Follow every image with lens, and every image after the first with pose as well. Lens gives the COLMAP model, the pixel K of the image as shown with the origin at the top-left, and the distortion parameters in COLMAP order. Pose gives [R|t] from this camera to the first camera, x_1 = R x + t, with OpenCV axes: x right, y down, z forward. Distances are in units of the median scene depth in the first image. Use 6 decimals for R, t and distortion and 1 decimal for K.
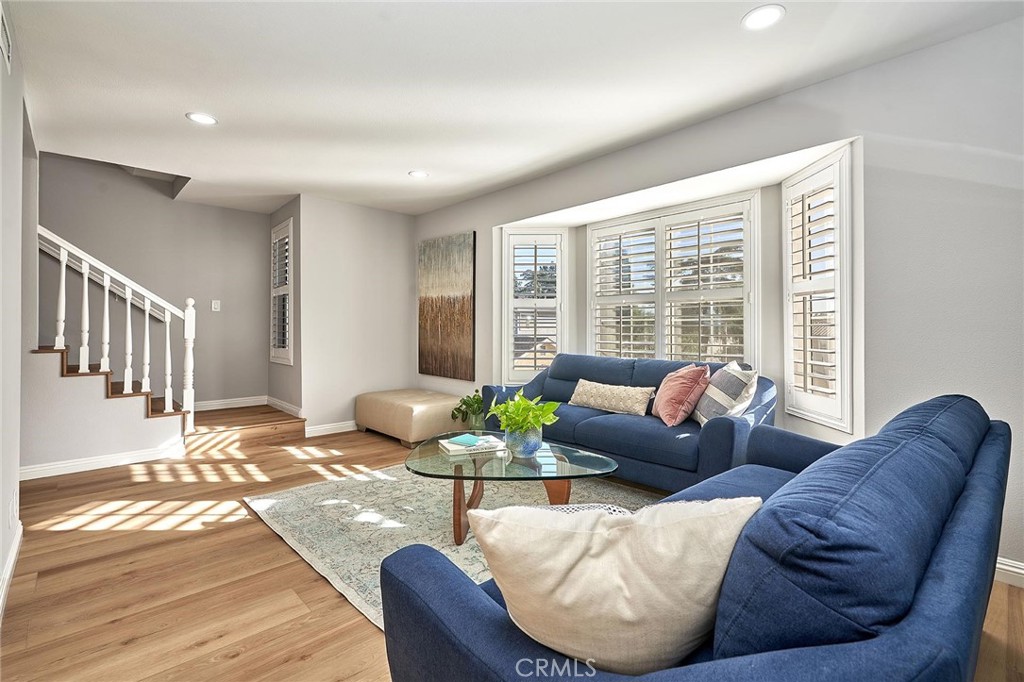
lens RADIAL K [[477.4, 0, 512.7], [0, 477.4, 329.7], [0, 0, 1]] dist [0.003340, 0.000115]
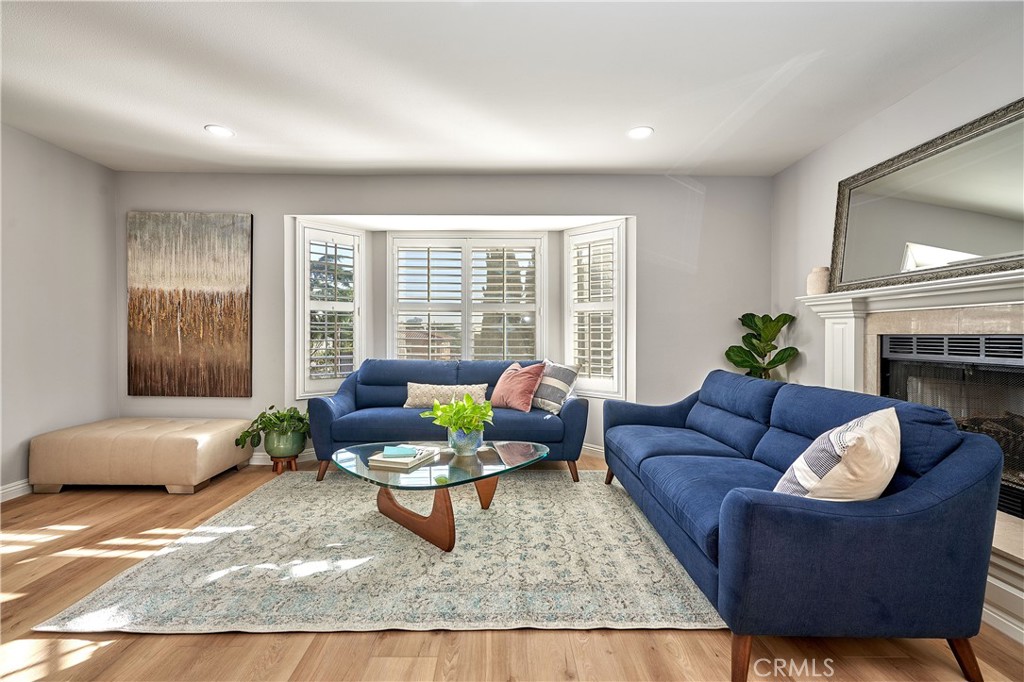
lens RADIAL K [[463.4, 0, 512.0], [0, 463.4, 341.0], [0, 0, 1]] dist [0.000074, -0.000416]
pose [[0.667668, -0.009110, 0.744404, -0.447868], [-0.003913, 0.999868, 0.015746, -0.003719], [-0.744449, -0.013426, 0.667544, 0.155820]]
